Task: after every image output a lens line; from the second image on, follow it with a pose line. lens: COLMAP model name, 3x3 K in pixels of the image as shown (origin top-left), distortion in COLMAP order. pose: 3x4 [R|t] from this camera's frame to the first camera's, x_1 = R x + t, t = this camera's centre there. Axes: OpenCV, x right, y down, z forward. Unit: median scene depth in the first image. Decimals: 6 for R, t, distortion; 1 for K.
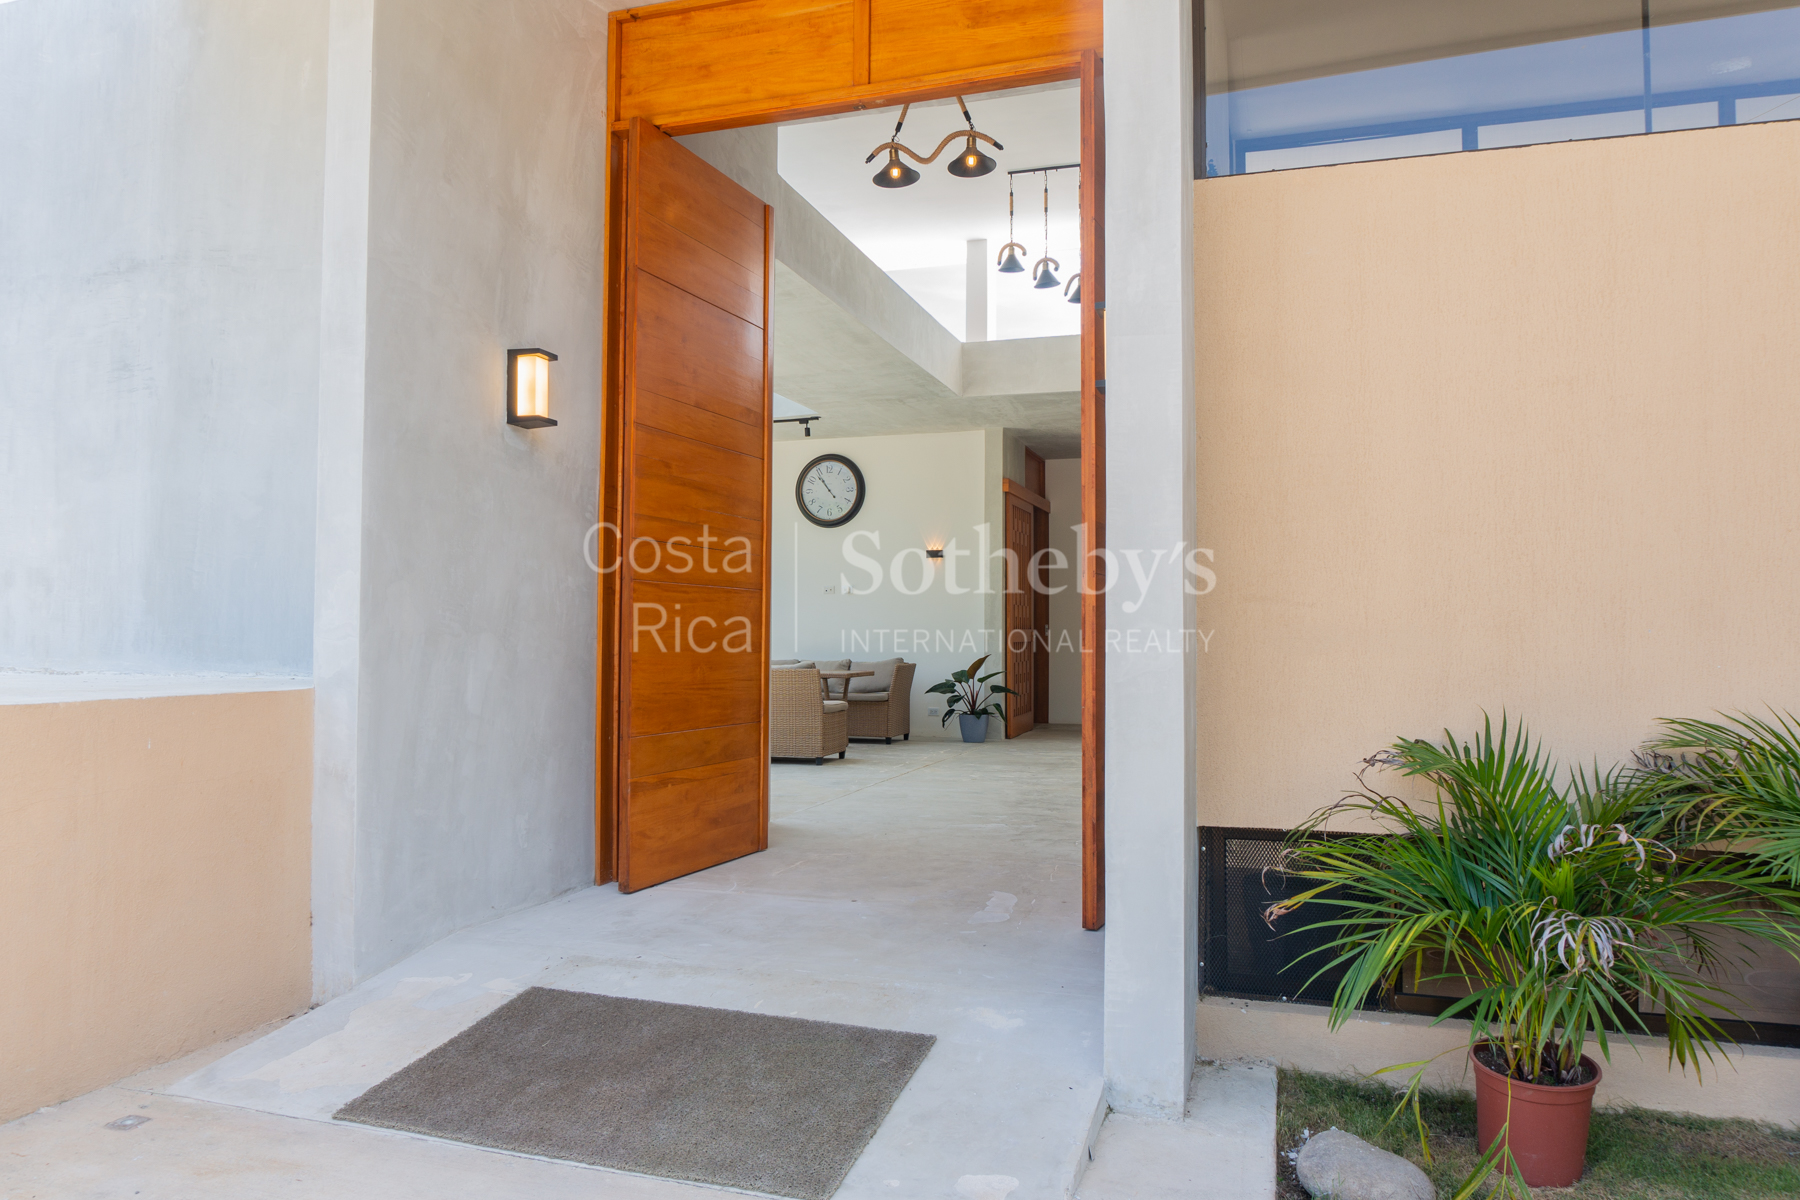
lens RADIAL K [[1203.5, 0, 892.9], [0, 1203.5, 581.8], [0, 0, 1]] dist [-0.017427, -0.001229]
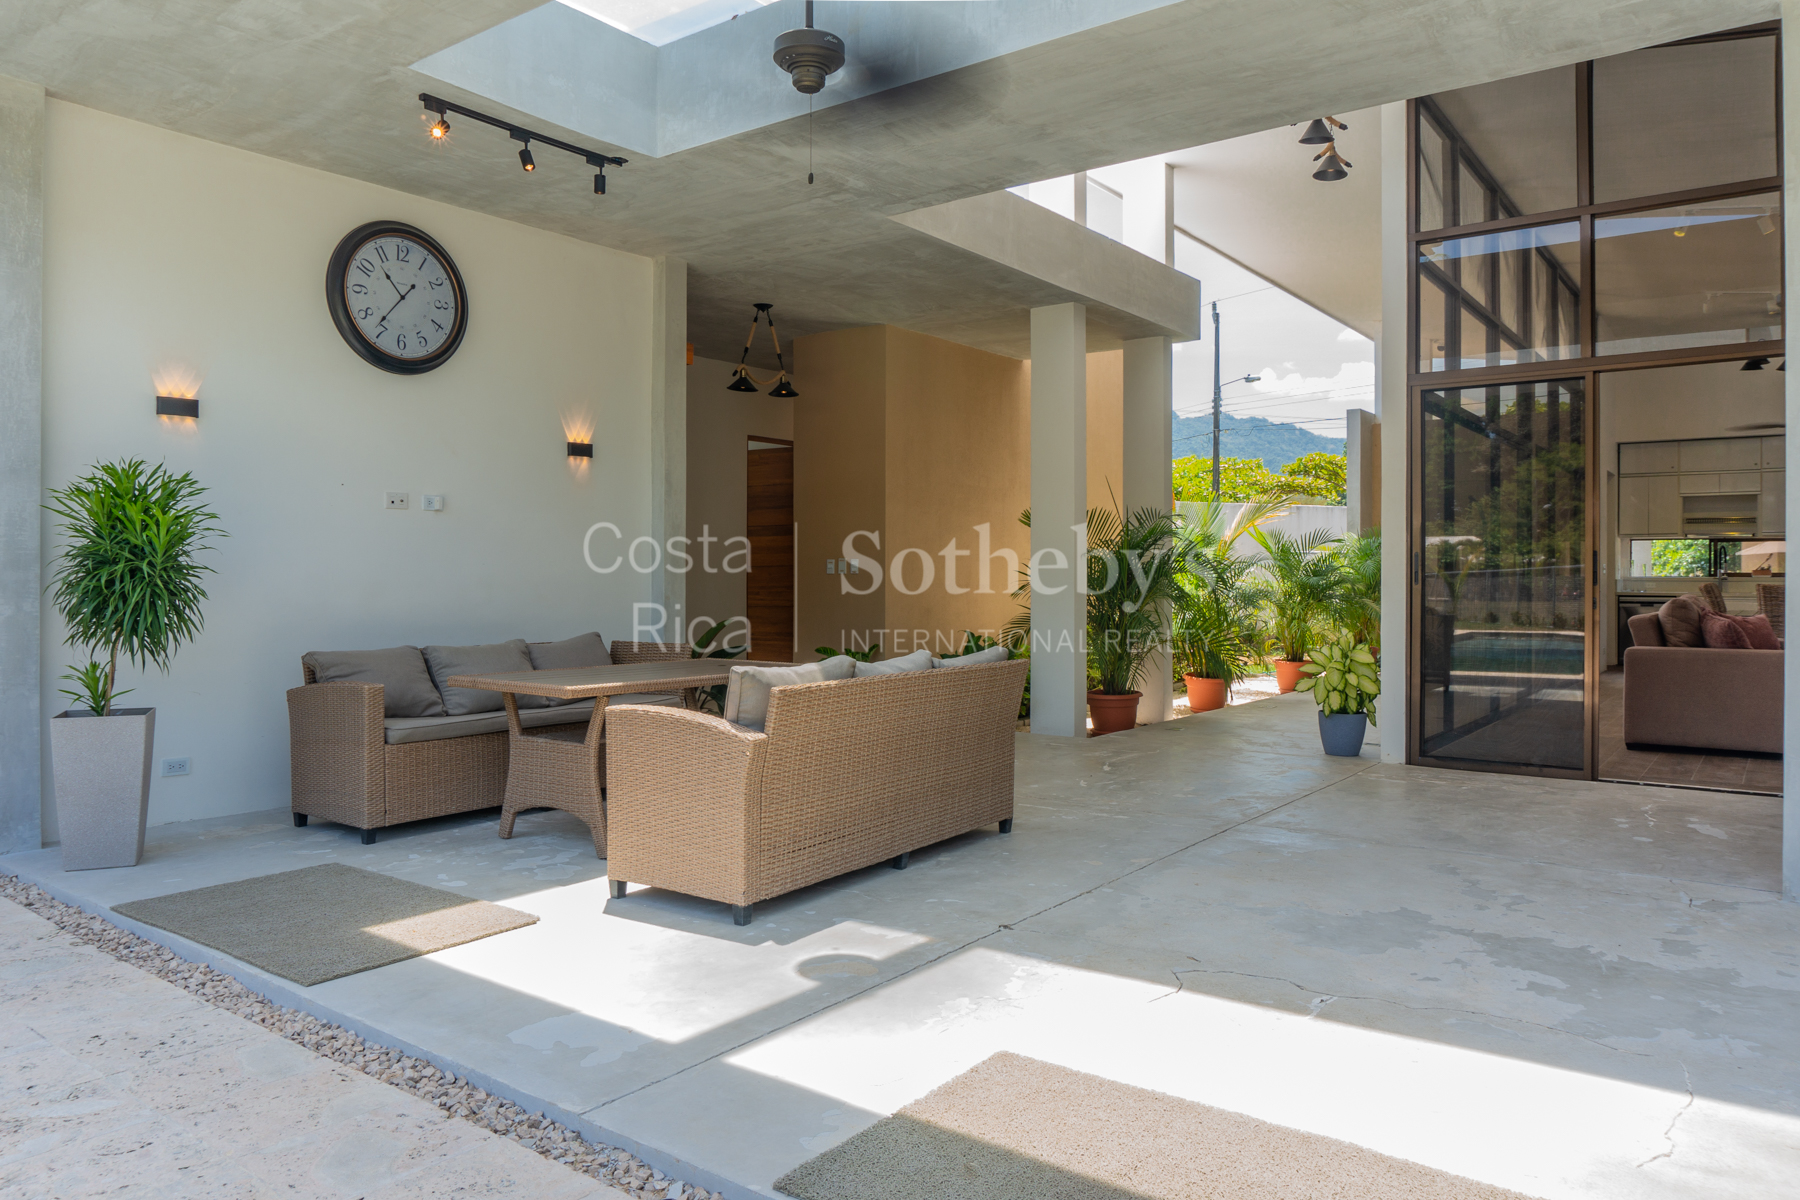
lens RADIAL K [[1203.5, 0, 892.9], [0, 1203.5, 581.8], [0, 0, 1]] dist [-0.017427, -0.001229]
pose [[0.324799, -0.009630, 0.945734, -0.498535], [-0.042945, 0.998767, 0.024919, 0.020528], [-0.944808, -0.048708, 0.323985, 0.720710]]
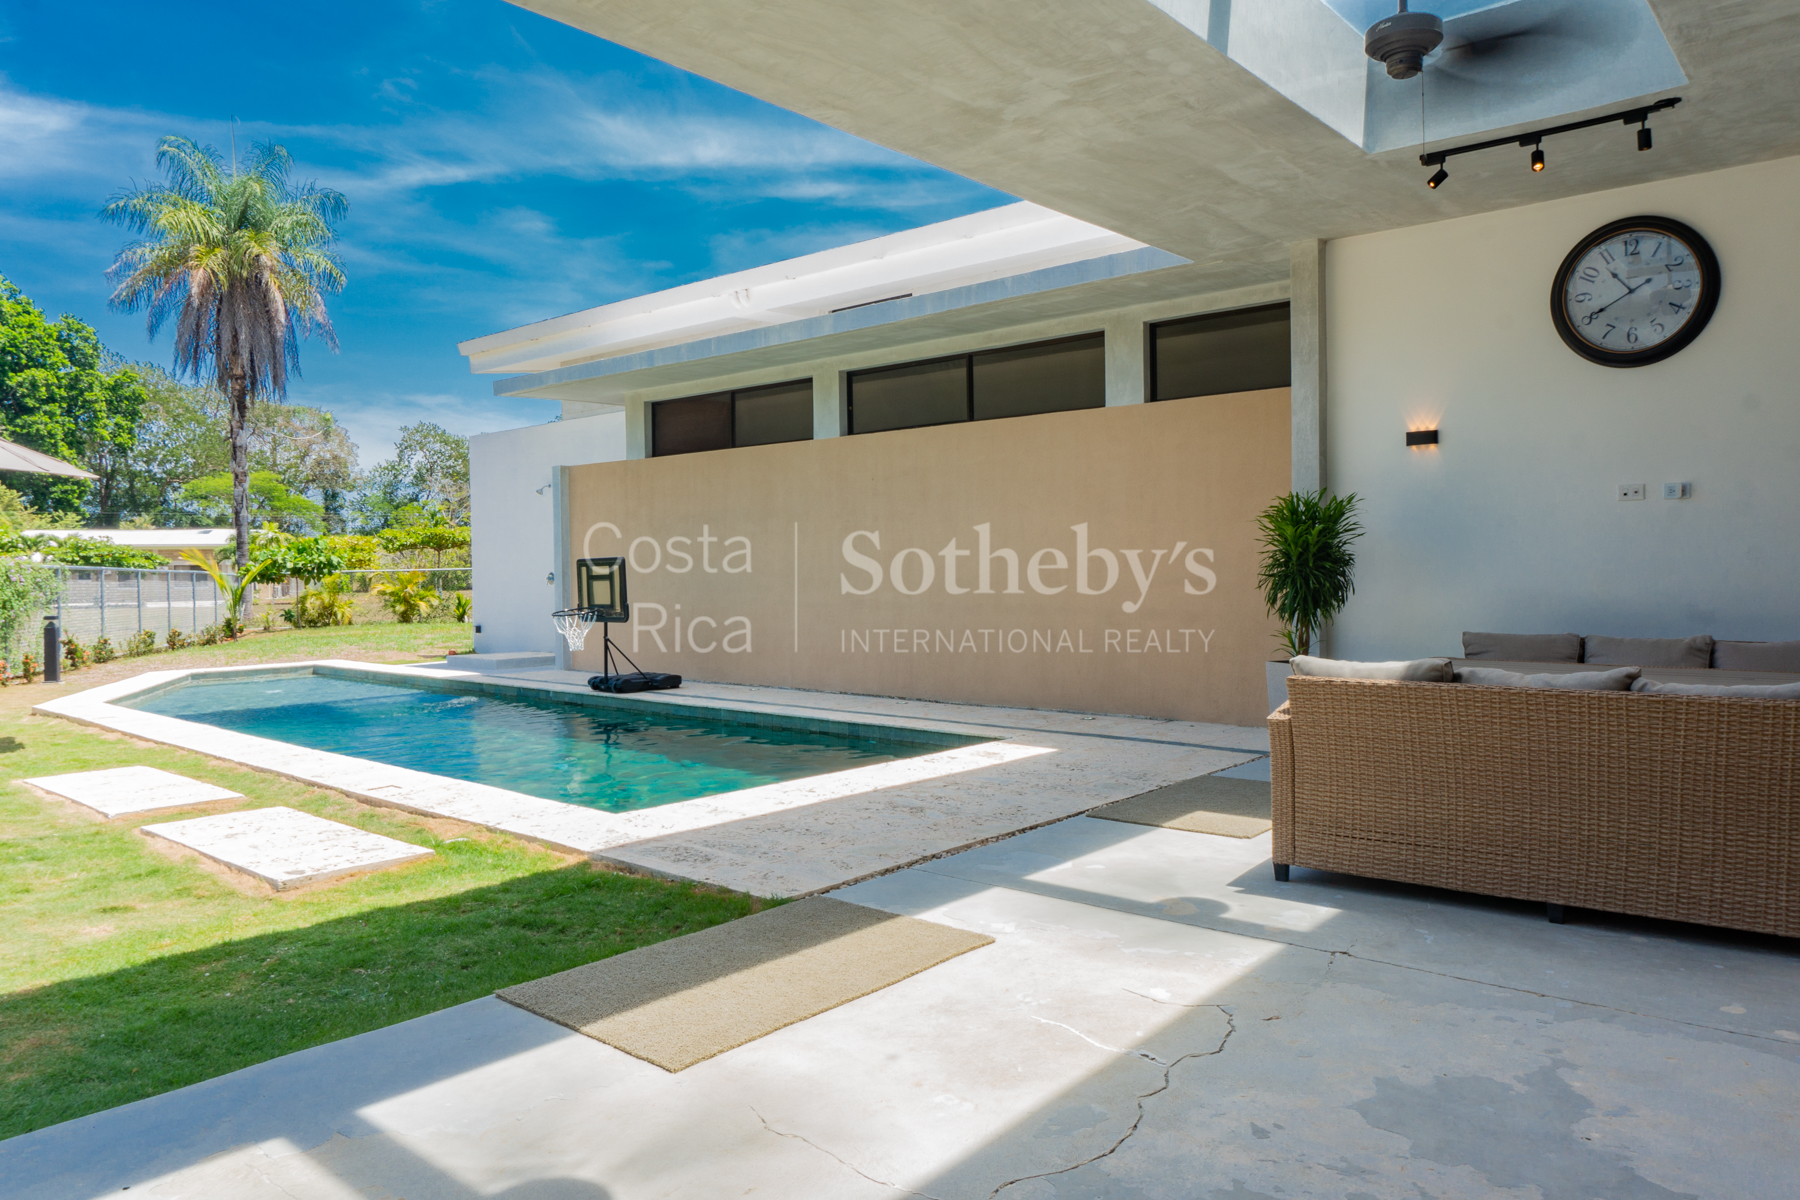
lens RADIAL K [[1206.2, 0, 901.8], [0, 1206.2, 591.5], [0, 0, 1]] dist [-0.021114, -0.004333]
pose [[0.923530, -0.007883, -0.383445, -0.158330], [0.034717, 0.997403, 0.063110, 0.006344], [0.381952, -0.071596, 0.921405, 0.472076]]
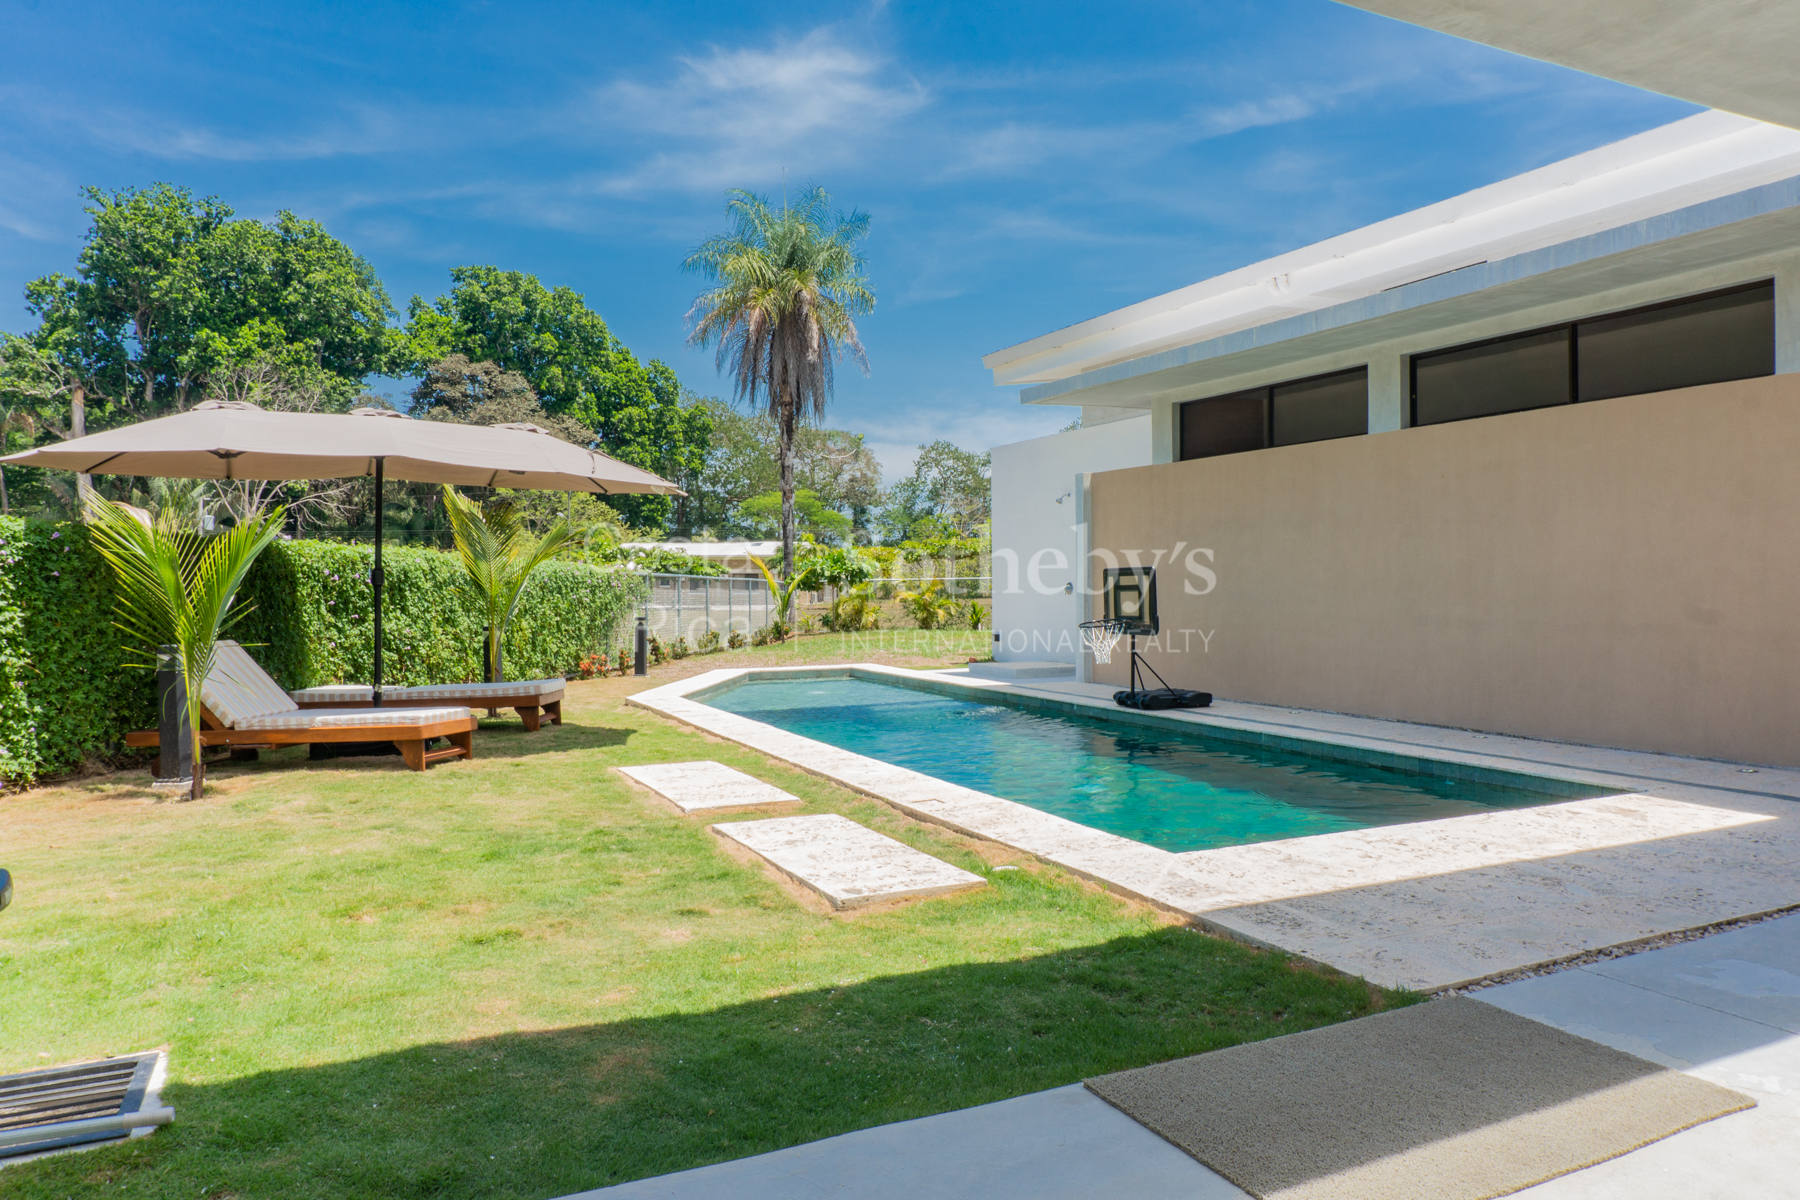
lens RADIAL K [[1203.5, 0, 892.9], [0, 1203.5, 581.8], [0, 0, 1]] dist [-0.017427, -0.001229]
pose [[0.692201, -0.009485, -0.721643, -0.202545], [0.044957, 0.998538, 0.029999, 0.007328], [0.720304, -0.053208, 0.691615, 0.498720]]
